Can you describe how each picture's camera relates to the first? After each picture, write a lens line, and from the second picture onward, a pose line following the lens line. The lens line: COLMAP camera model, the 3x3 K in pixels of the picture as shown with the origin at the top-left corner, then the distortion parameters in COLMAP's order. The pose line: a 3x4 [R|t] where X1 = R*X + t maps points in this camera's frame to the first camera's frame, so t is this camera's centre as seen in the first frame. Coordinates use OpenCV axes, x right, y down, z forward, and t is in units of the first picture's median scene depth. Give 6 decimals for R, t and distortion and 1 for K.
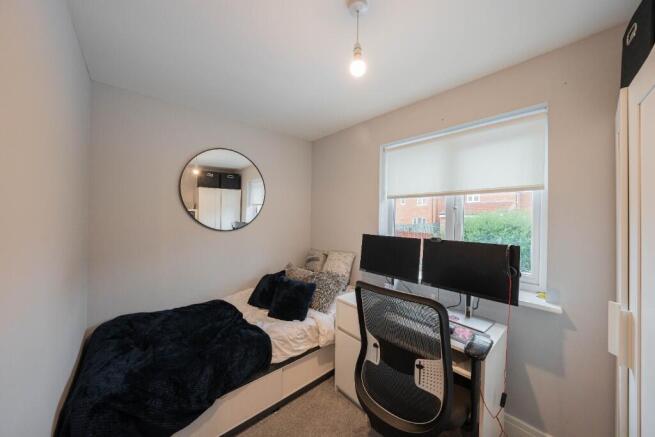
lens RADIAL K [[229.6, 0, 327.6], [0, 229.6, 215.5], [0, 0, 1]] dist [-0.013218, 0.000033]
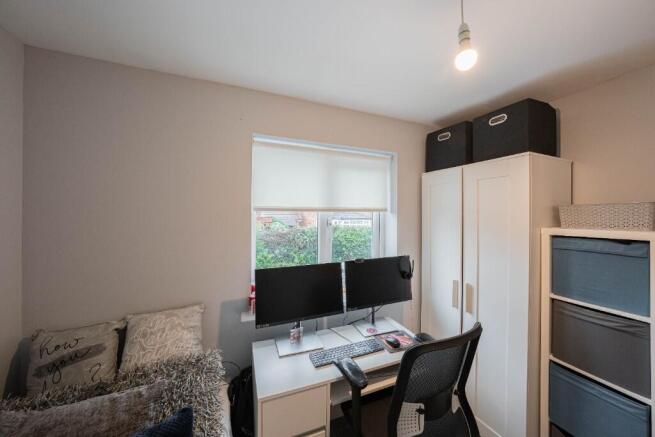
lens RADIAL K [[229.6, 0, 327.6], [0, 229.6, 215.5], [0, 0, 1]] dist [-0.013218, 0.000033]
pose [[0.327982, -0.008085, 0.944649, -0.403258], [-0.002133, 0.999954, 0.009299, -0.078022], [-0.944682, -0.005065, 0.327950, 0.659114]]
